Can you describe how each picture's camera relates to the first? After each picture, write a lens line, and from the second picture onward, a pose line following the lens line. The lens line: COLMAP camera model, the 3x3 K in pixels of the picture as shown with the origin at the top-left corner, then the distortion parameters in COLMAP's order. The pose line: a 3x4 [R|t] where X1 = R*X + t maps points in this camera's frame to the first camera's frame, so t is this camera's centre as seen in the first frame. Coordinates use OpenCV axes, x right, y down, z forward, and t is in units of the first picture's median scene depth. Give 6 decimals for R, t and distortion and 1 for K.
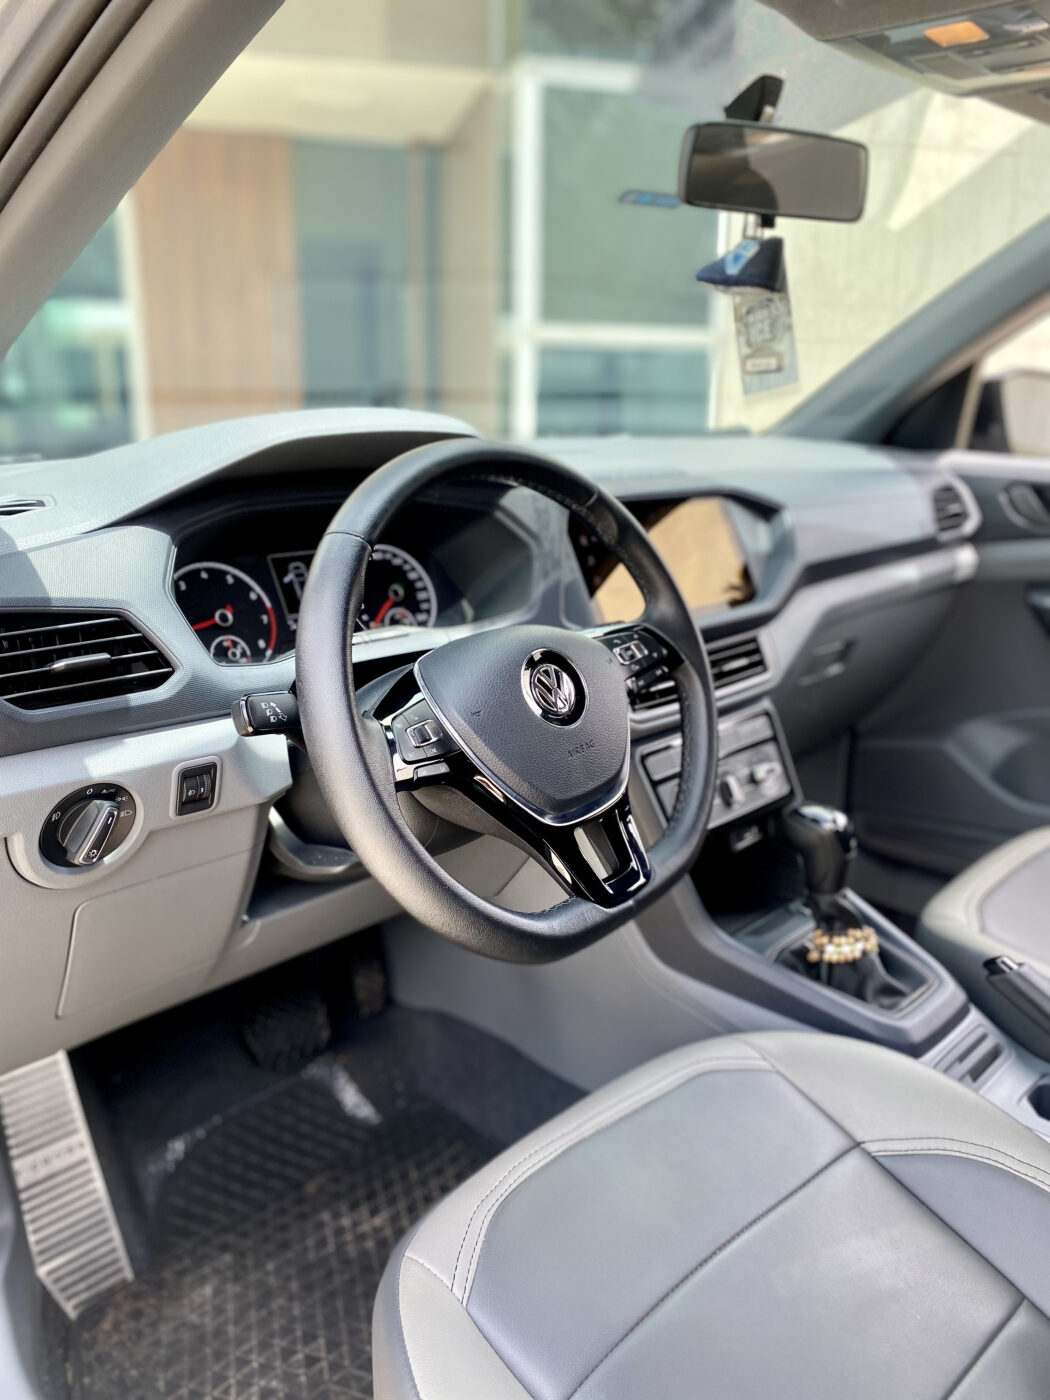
lens RADIAL K [[1078.1, 0, 523.7], [0, 1078.1, 694.3], [0, 0, 1]] dist [0.008377, -0.001629]
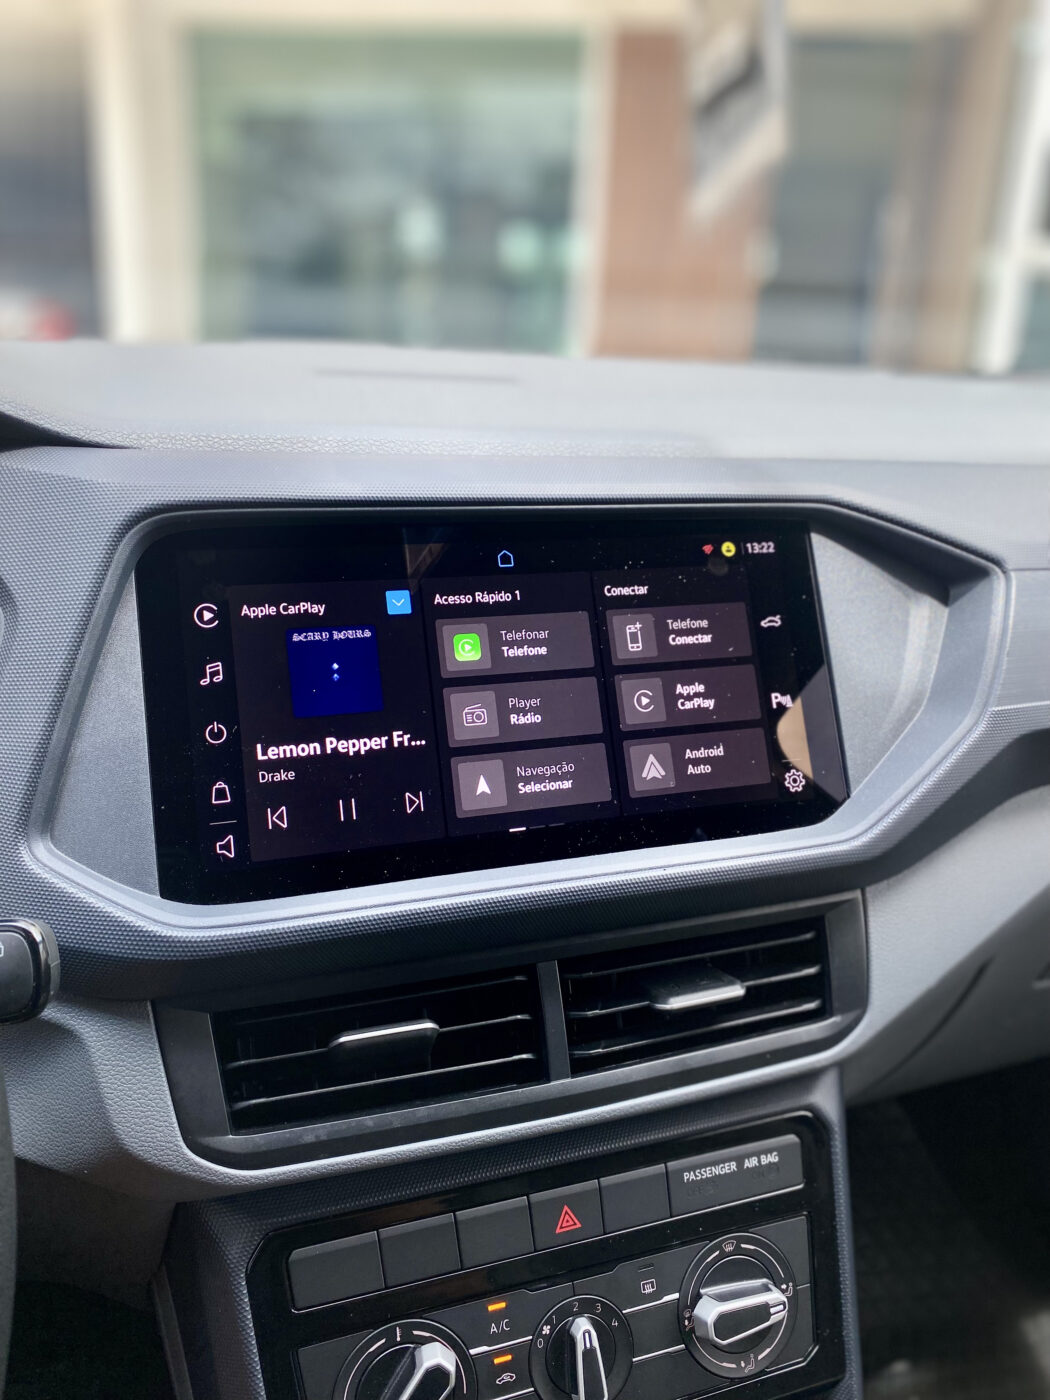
lens RADIAL K [[1114.3, 0, 526.0], [0, 1114.3, 698.1], [0, 0, 1]] dist [0.026604, -0.003679]
pose [[0.913371, 0.163992, -0.372640, 0.253330], [-0.147382, 0.986393, 0.072848, -0.137996], [0.379516, -0.011617, 0.925112, 0.613211]]
